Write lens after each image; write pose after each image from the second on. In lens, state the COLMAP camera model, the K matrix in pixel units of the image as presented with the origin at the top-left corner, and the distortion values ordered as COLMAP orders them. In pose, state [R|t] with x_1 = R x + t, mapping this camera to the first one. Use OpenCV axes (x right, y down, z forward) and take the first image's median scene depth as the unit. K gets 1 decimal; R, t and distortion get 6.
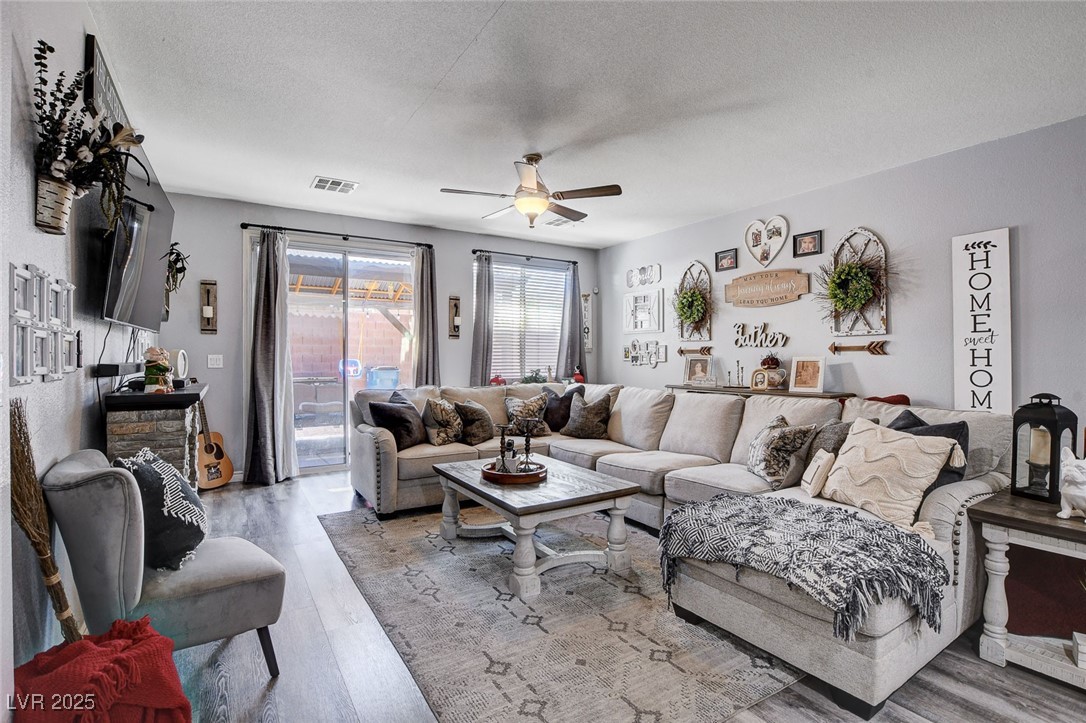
lens RADIAL K [[499.2, 0, 544.4], [0, 499.2, 362.8], [0, 0, 1]] dist [0.000970, -0.000140]
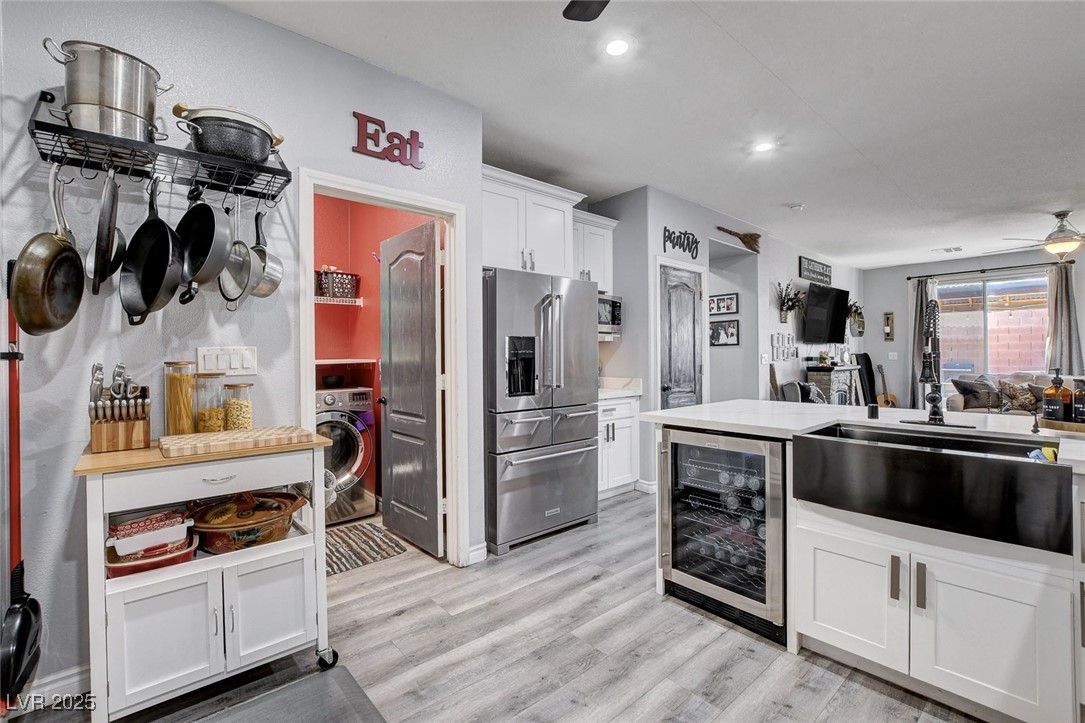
lens RADIAL K [[473.0, 0, 543.6], [0, 473.0, 356.8], [0, 0, 1]] dist [-0.018153, 0.001298]
pose [[0.131005, -0.007943, -0.991350, 0.910005], [0.002072, 0.999968, -0.007738, 0.010600], [0.991380, -0.001040, 0.131017, -0.513699]]
